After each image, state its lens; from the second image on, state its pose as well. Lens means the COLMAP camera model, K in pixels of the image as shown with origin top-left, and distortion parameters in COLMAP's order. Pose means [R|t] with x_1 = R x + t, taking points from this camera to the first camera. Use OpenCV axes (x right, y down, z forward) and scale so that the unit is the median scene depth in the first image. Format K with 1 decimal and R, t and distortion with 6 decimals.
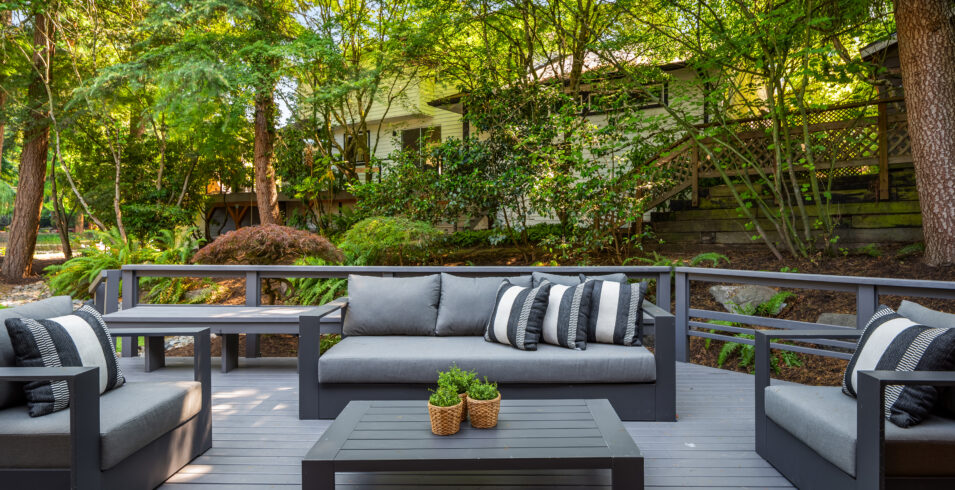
lens RADIAL K [[524.4, 0, 502.4], [0, 524.4, 224.7], [0, 0, 1]] dist [-0.007764, 0.007345]
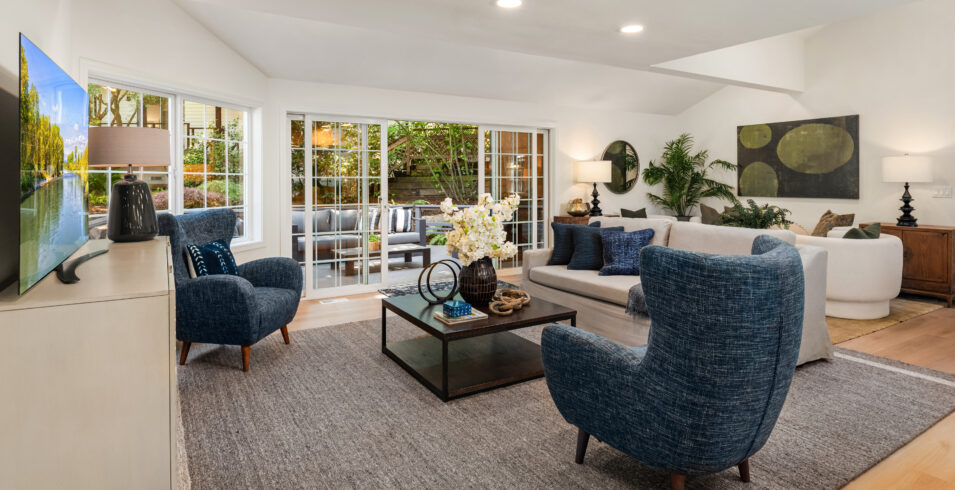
lens RADIAL K [[524.4, 0, 490.1], [0, 524.4, 178.6], [0, 0, 1]] dist [-0.007764, 0.007345]
pose [[0.833652, 0.001595, 0.552288, -0.469642], [-0.000668, 0.999998, -0.001880, -0.022710], [-0.552289, 0.001198, 0.833652, -0.777081]]
